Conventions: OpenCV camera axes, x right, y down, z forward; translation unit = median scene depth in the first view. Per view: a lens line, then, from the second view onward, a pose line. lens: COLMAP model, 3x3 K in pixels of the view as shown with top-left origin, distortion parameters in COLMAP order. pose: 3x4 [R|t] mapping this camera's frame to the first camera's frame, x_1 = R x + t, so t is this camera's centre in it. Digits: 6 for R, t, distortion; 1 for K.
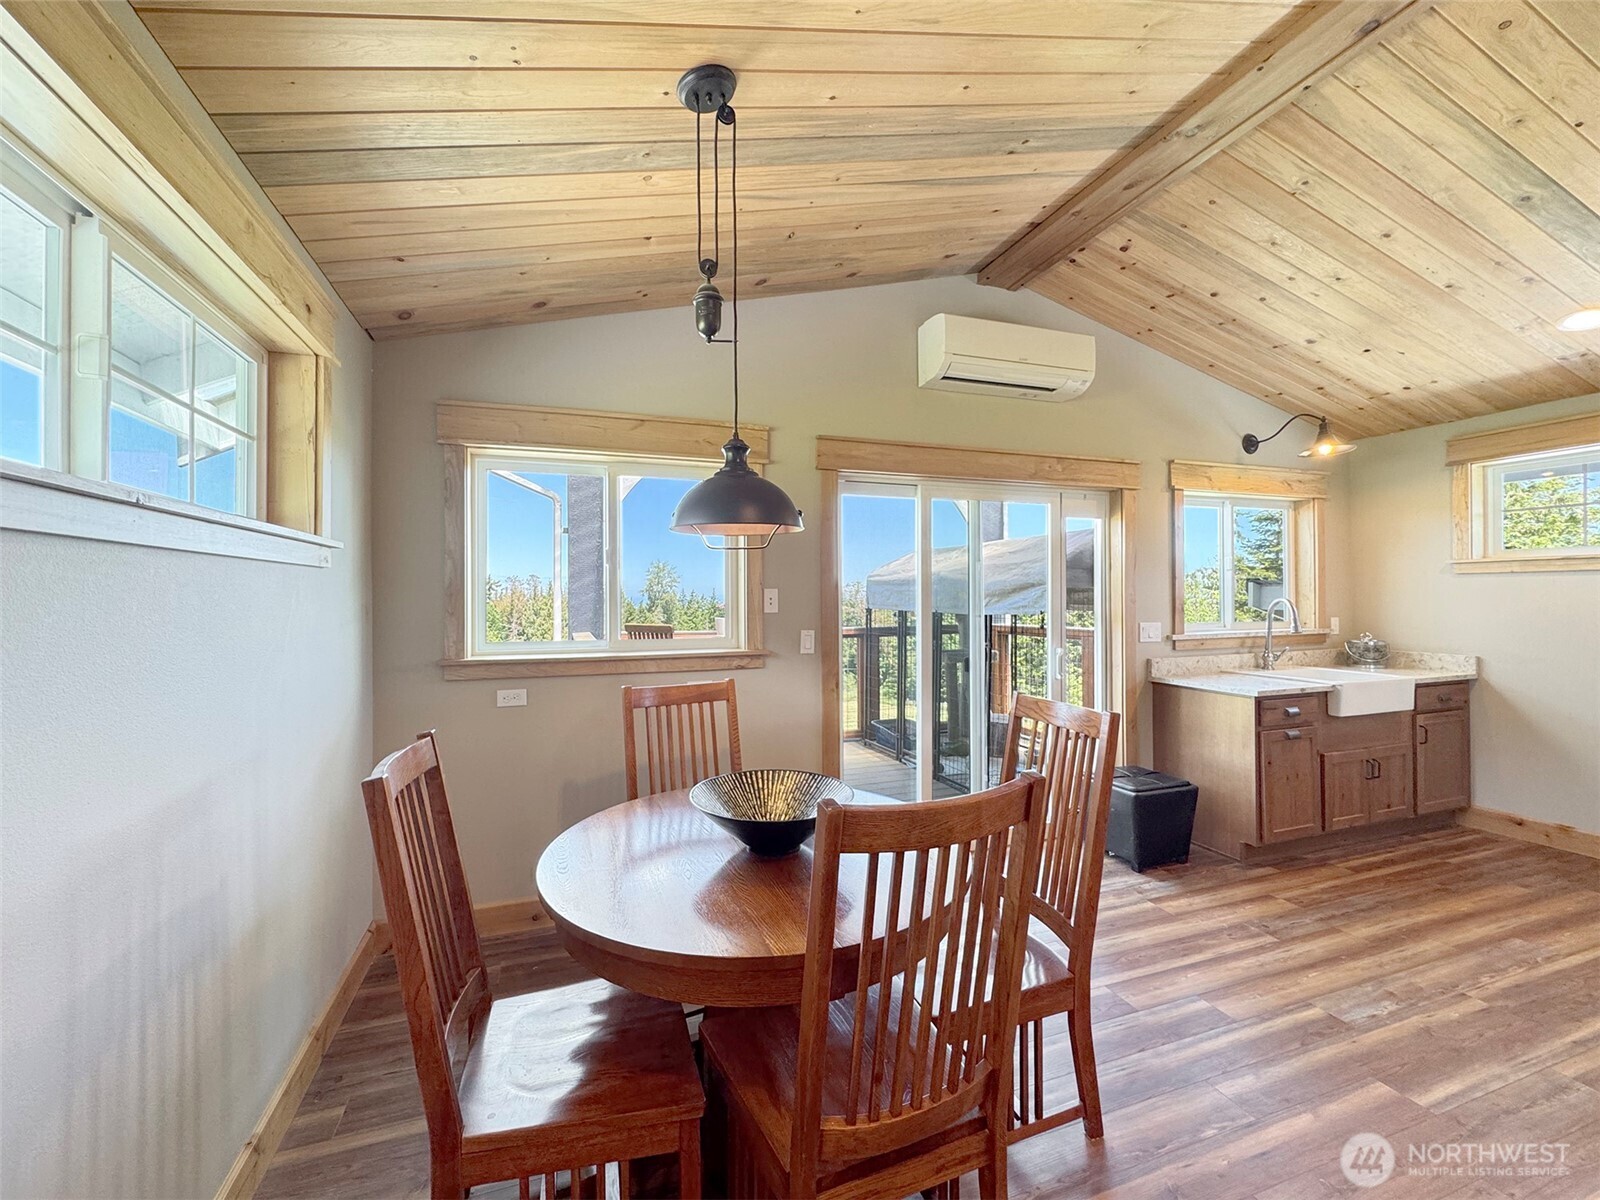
lens RADIAL K [[657.1, 0, 786.6], [0, 657.1, 592.0], [0, 0, 1]] dist [0.000053, -0.000154]
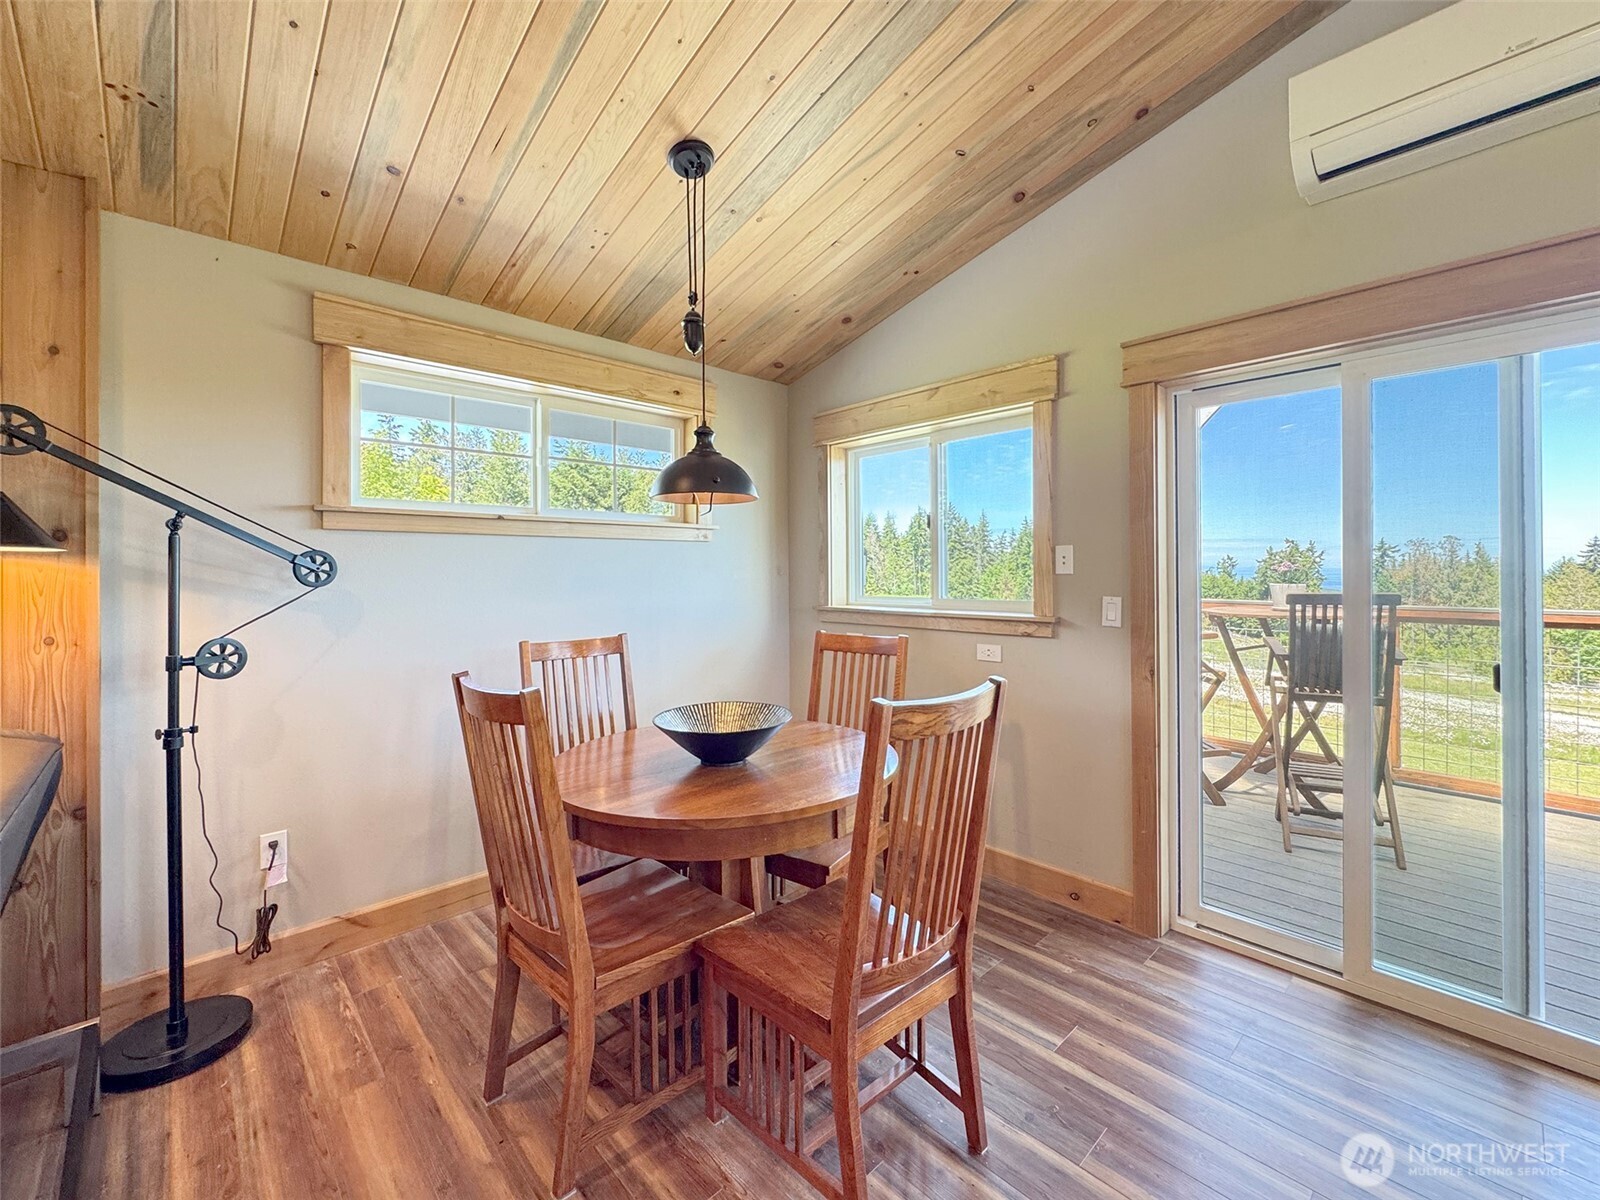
lens RADIAL K [[675.2, 0, 805.2], [0, 675.2, 568.1], [0, 0, 1]] dist [-0.001048, -0.000295]
pose [[0.411518, -0.000704, -0.911402, 0.525957], [0.010797, 0.999933, 0.004103, 0.014255], [0.911338, -0.011529, 0.411498, 0.286013]]
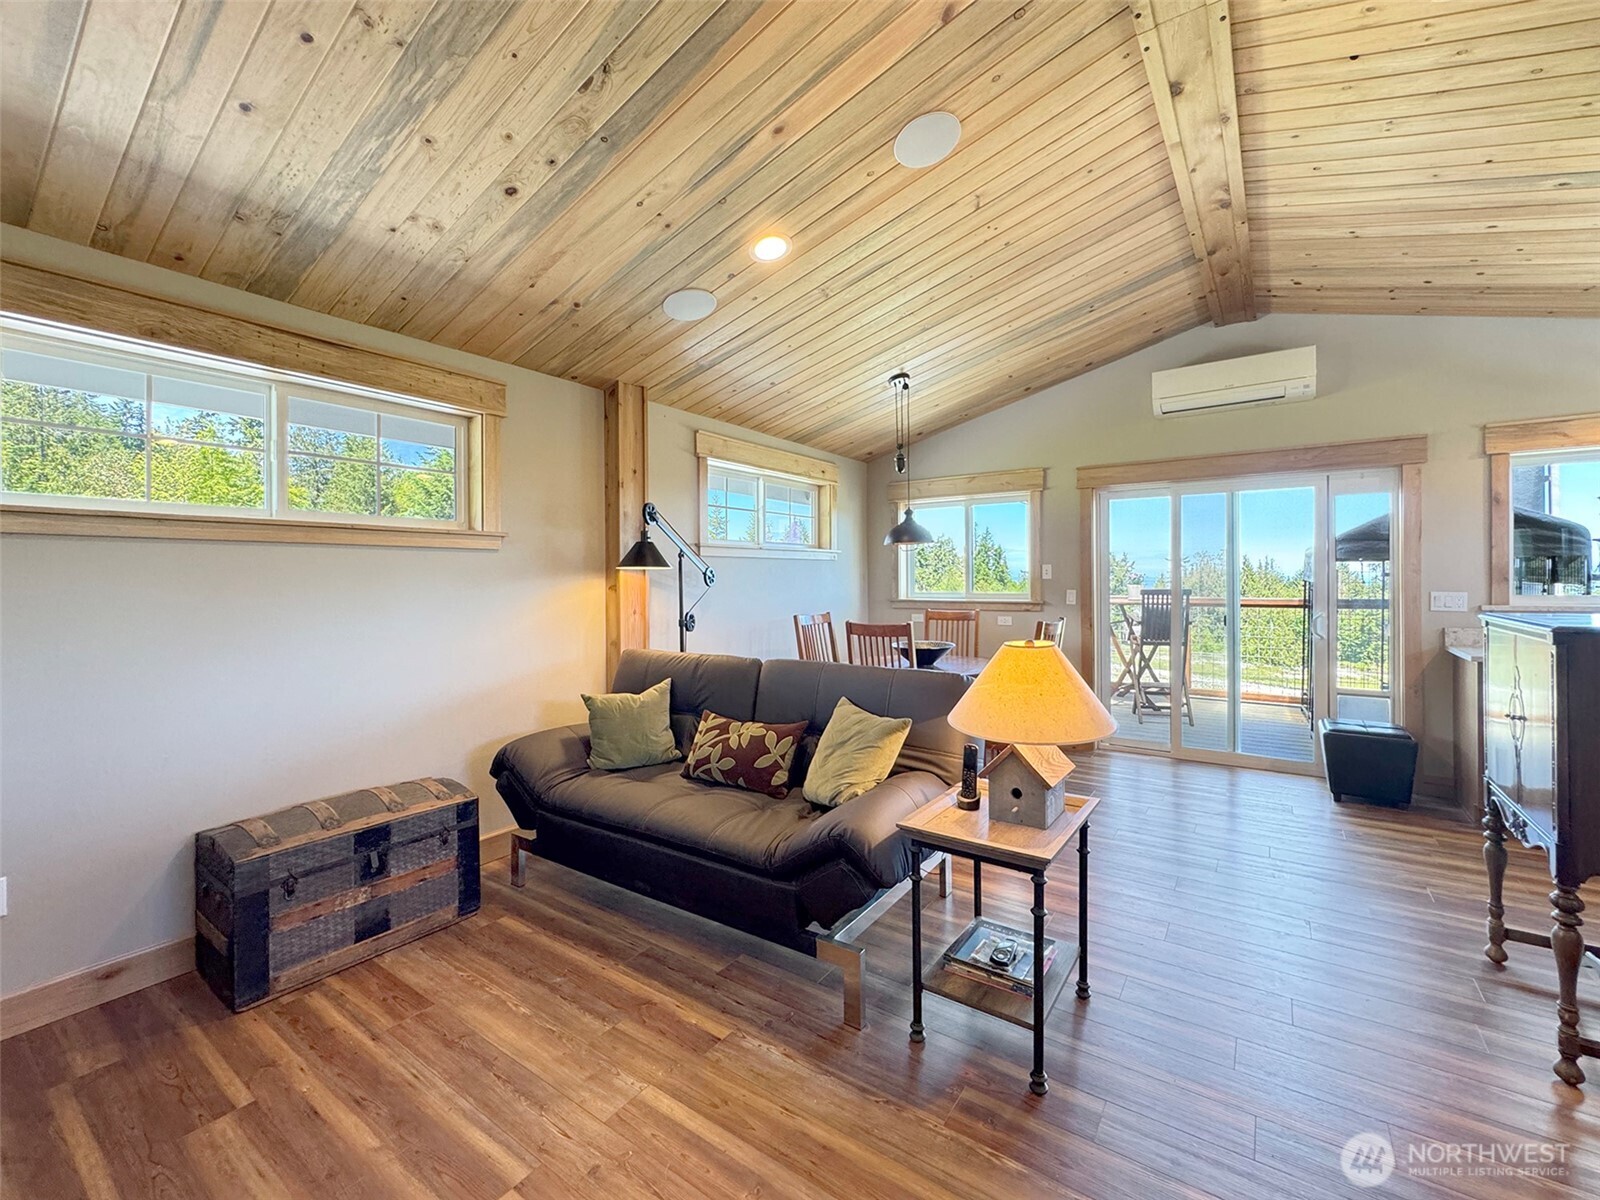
lens RADIAL K [[660.1, 0, 827.6], [0, 660.1, 575.7], [0, 0, 1]] dist [0.000958, 0.000254]
pose [[0.601492, -0.001703, -0.798877, 0.823668], [0.011116, 0.999919, 0.006238, 0.005523], [0.798802, -0.012633, 0.601462, -0.382803]]
